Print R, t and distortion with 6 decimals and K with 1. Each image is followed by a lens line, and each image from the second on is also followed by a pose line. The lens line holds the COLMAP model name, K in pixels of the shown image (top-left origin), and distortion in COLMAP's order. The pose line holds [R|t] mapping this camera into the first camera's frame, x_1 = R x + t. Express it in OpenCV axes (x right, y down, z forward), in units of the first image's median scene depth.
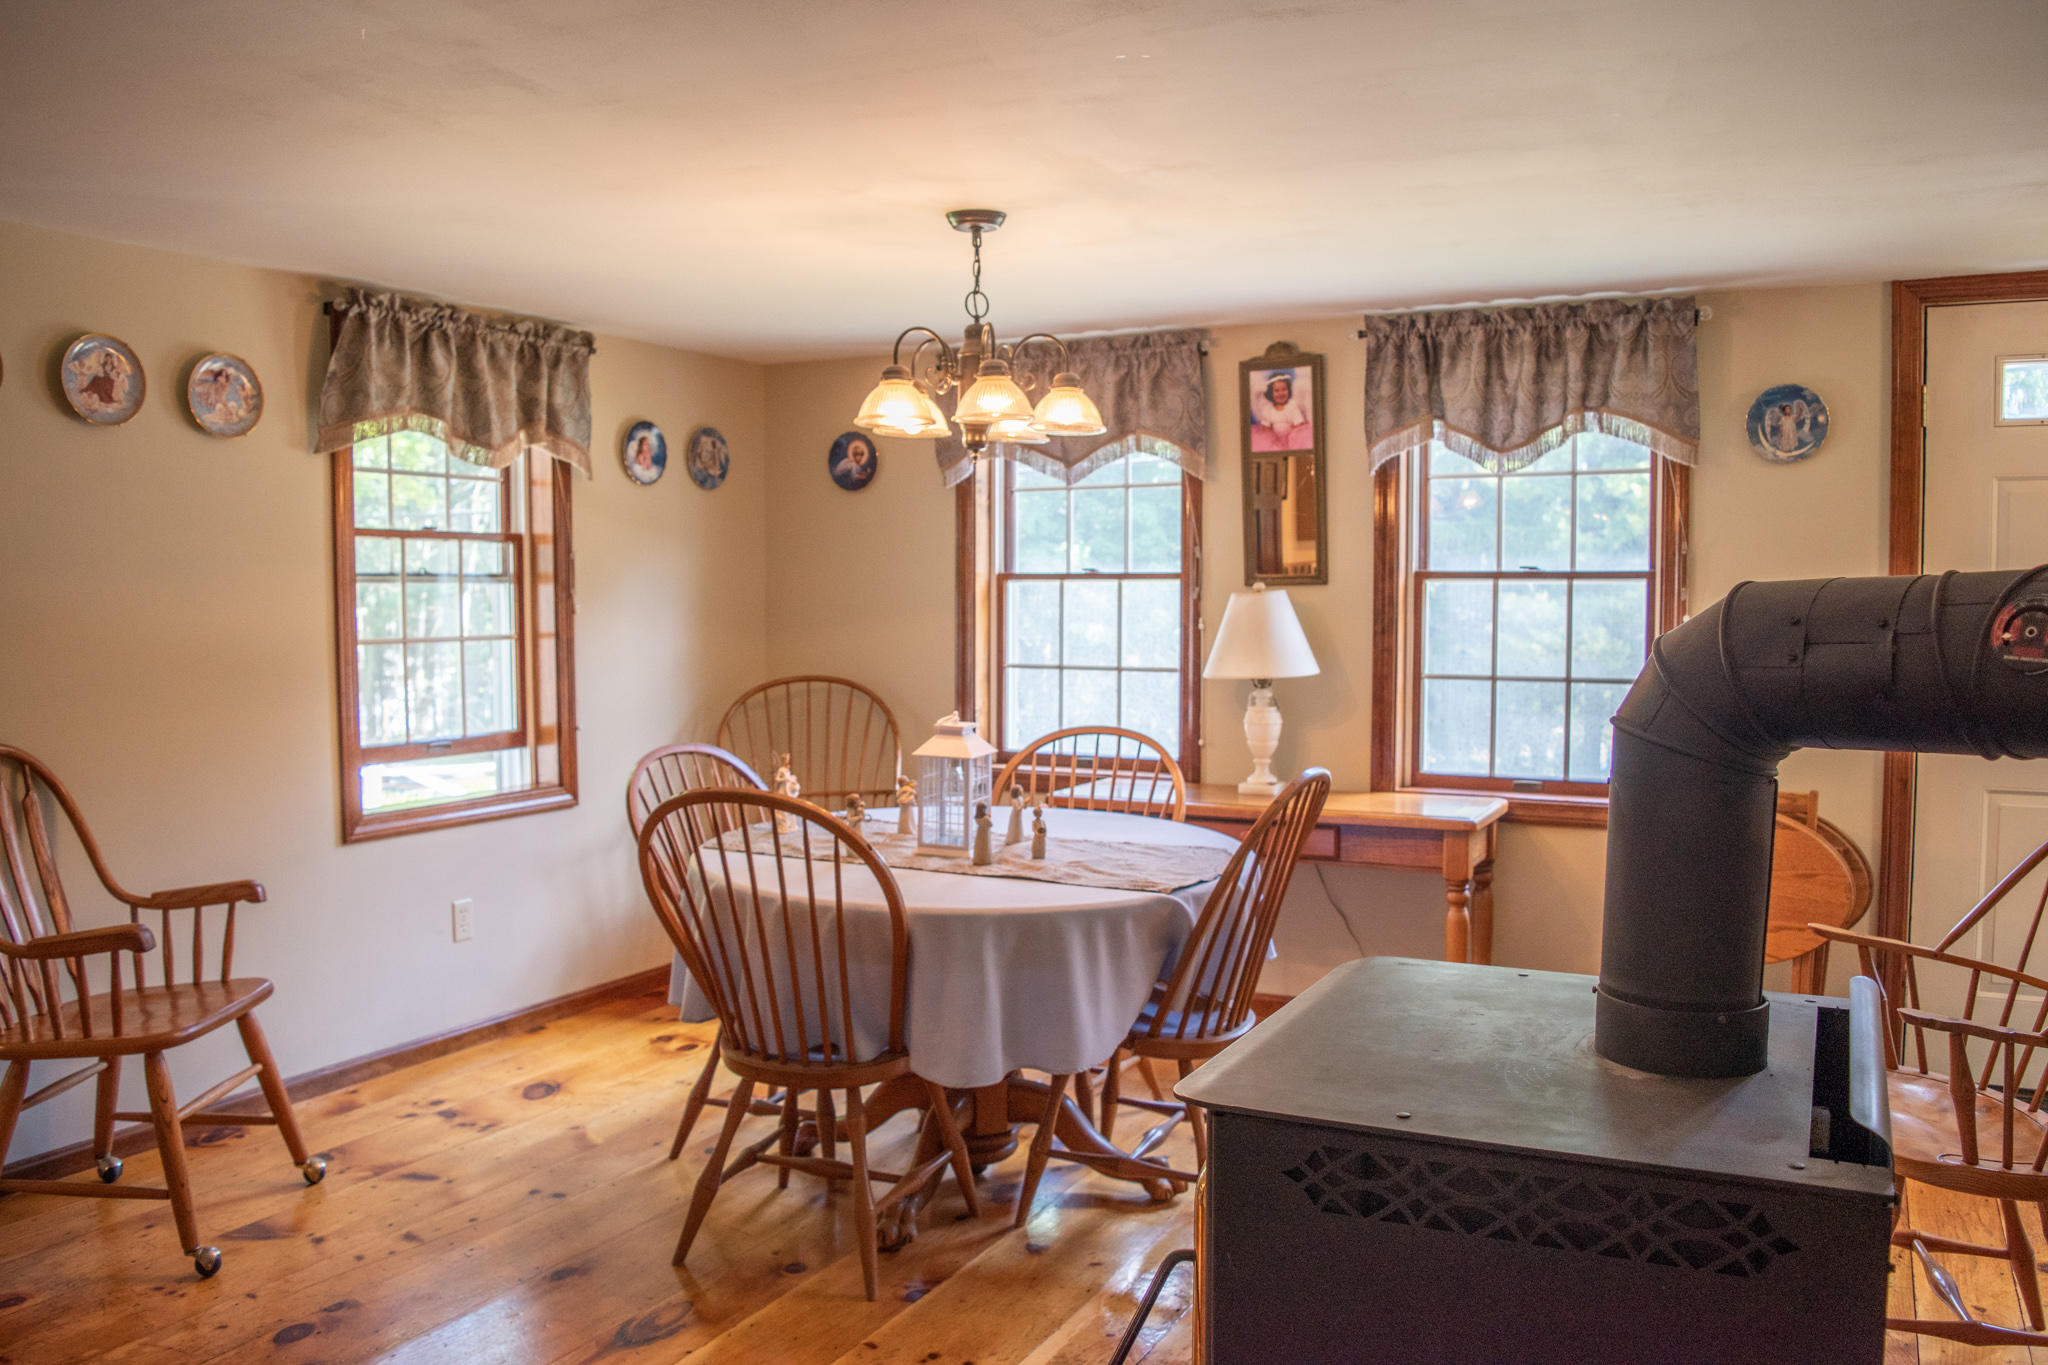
lens RADIAL K [[1610.2, 0, 1024.0], [0, 1610.2, 682.5], [0, 0, 1]] dist [-0.093832, 0.020772]
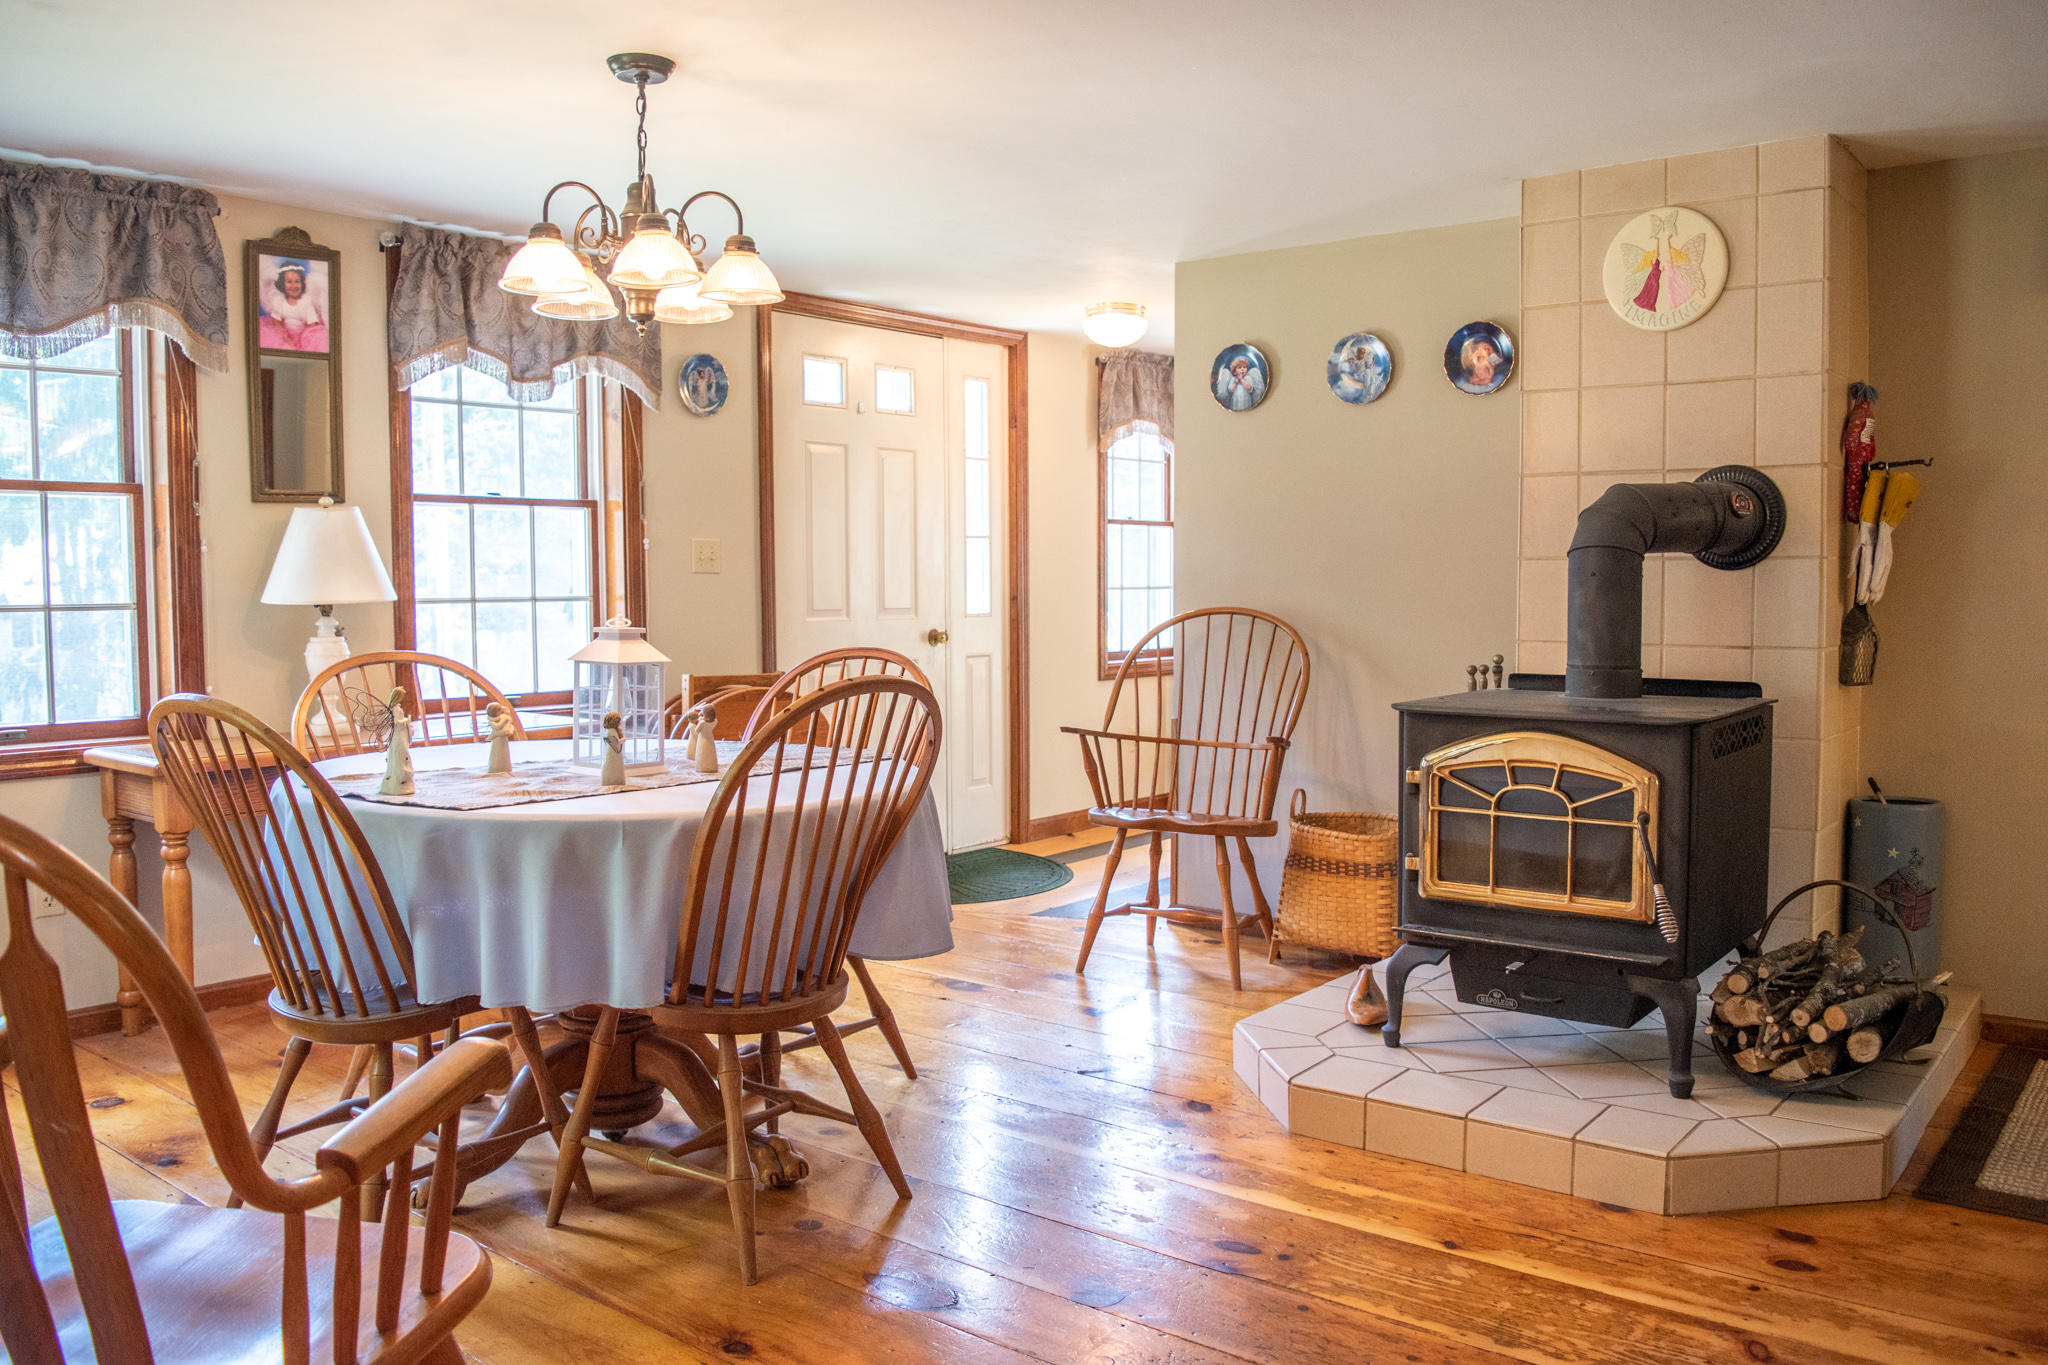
lens RADIAL K [[1610.2, 0, 1024.0], [0, 1610.2, 682.5], [0, 0, 1]] dist [-0.093832, 0.020772]
pose [[0.182684, -0.062098, 0.981209, -0.634374], [0.060954, 0.996799, 0.051736, 0.018286], [-0.981280, 0.050357, 0.185884, 0.453764]]
